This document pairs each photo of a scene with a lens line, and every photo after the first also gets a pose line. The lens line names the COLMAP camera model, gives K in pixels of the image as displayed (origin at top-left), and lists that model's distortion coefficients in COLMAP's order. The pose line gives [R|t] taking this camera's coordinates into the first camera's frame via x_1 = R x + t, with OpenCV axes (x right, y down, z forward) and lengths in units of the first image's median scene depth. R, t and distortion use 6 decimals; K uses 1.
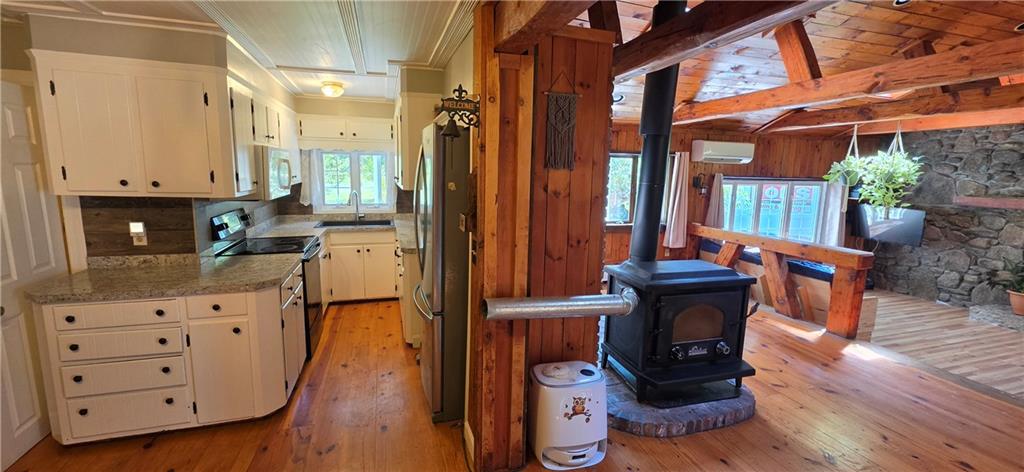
lens RADIAL K [[409.7, 0, 514.8], [0, 409.7, 233.5], [0, 0, 1]] dist [-0.000575, -0.001256]
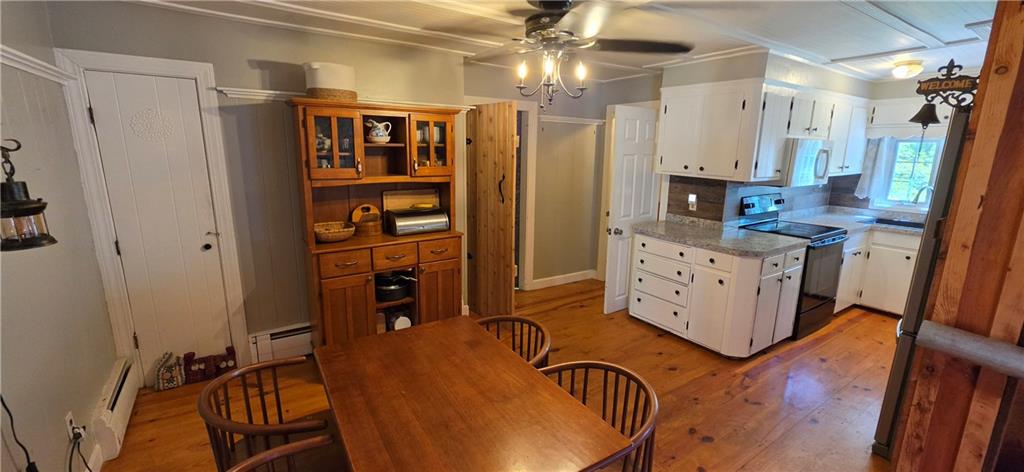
lens RADIAL K [[409.7, 0, 518.2], [0, 409.7, 229.9], [0, 0, 1]] dist [-0.000575, -0.001256]
pose [[0.280484, 0.171543, -0.944405, 0.229396], [-0.156163, 0.978947, 0.131438, 0.001375], [0.947070, 0.110615, 0.301368, -0.021334]]
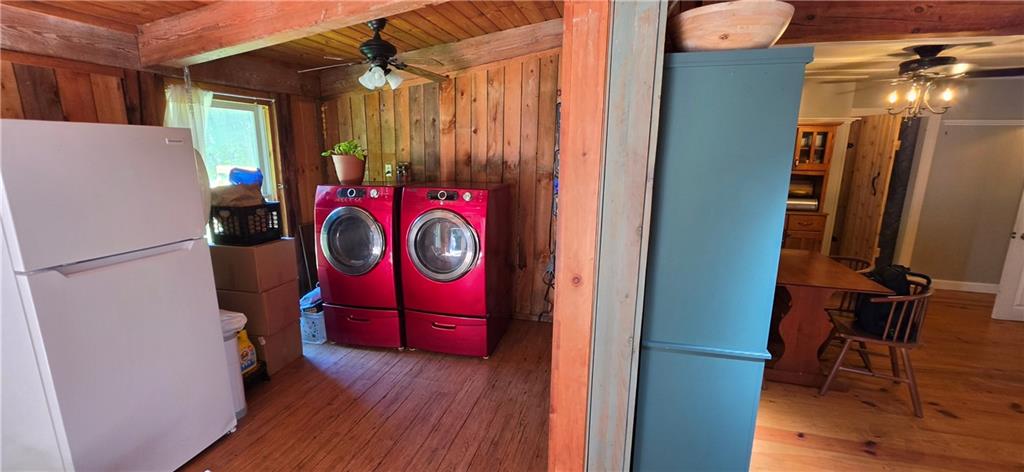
lens RADIAL K [[409.7, 0, 518.2], [0, 409.7, 232.0], [0, 0, 1]] dist [-0.000575, -0.001256]
pose [[-0.521122, 0.145017, -0.841072, 0.832398], [-0.151547, 0.954077, 0.258398, 0.022775], [0.839920, 0.262119, -0.475214, -0.045072]]
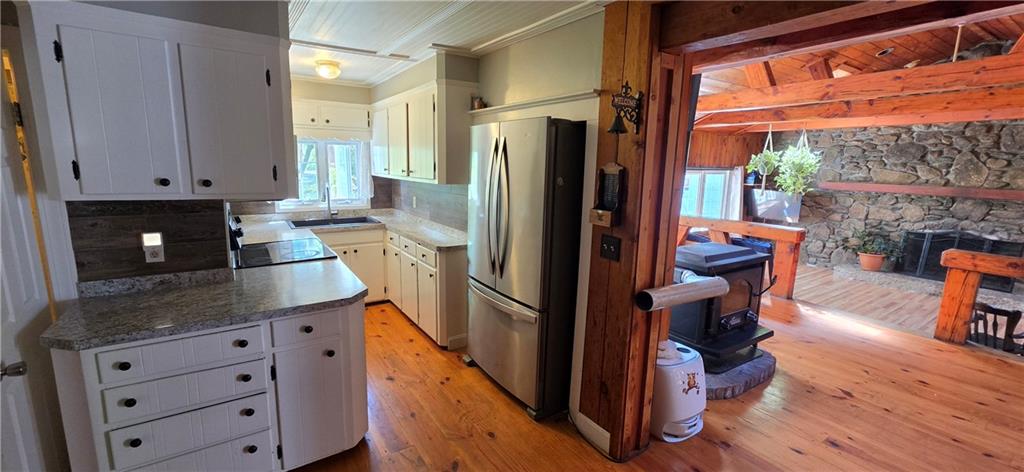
lens RADIAL K [[409.7, 0, 513.7], [0, 409.7, 233.0], [0, 0, 1]] dist [-0.000575, -0.001256]
pose [[0.960480, -0.047742, 0.274223, -0.346432], [0.040721, 0.998682, 0.031244, -0.016595], [-0.275353, -0.018843, 0.961159, 0.050022]]
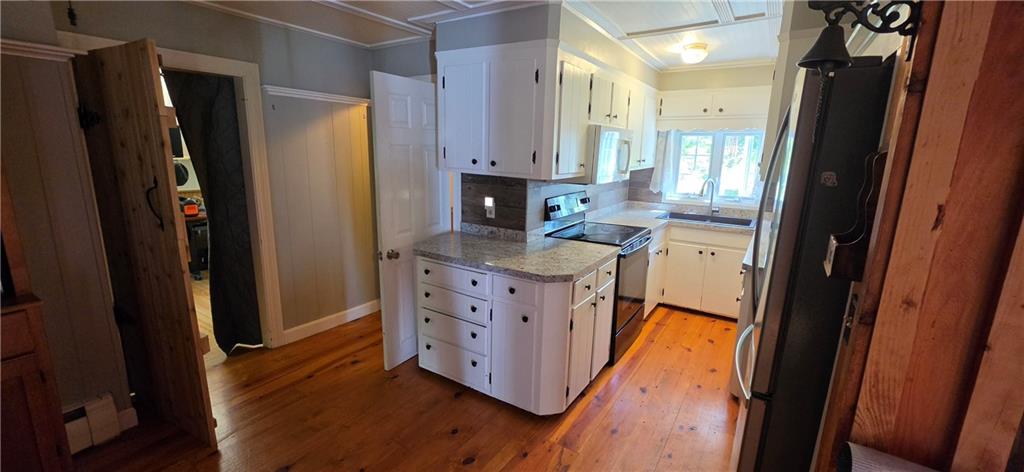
lens RADIAL K [[409.7, 0, 513.8], [0, 409.7, 233.2], [0, 0, 1]] dist [-0.000575, -0.001256]
pose [[0.635758, 0.147866, -0.757593, -0.002555], [-0.124922, 0.988251, 0.088054, -0.027111], [0.761712, 0.038659, 0.646761, 0.230706]]
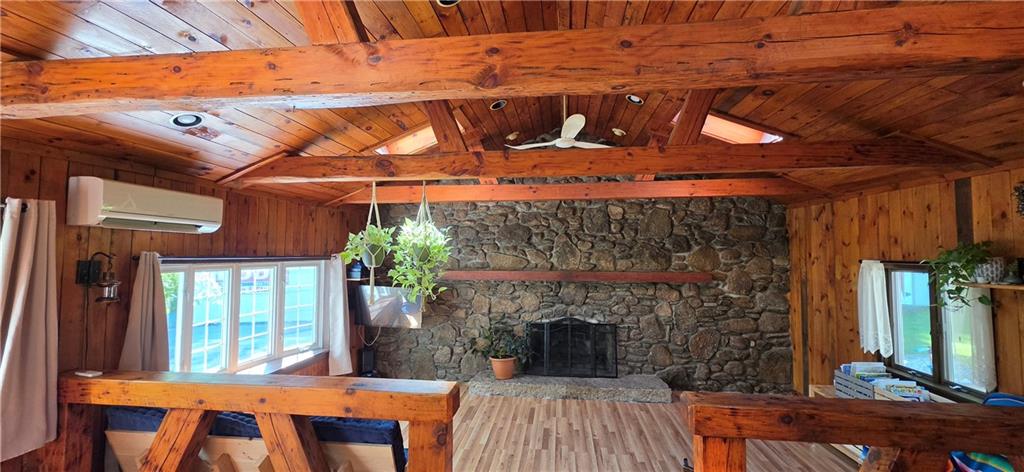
lens RADIAL K [[409.7, 0, 517.6], [0, 409.7, 229.5], [0, 0, 1]] dist [-0.000575, -0.001256]
pose [[0.401183, 0.034263, 0.915357, 0.394074], [0.145283, 0.984271, -0.100517, -0.105181], [-0.904403, 0.173311, 0.389895, 0.710071]]
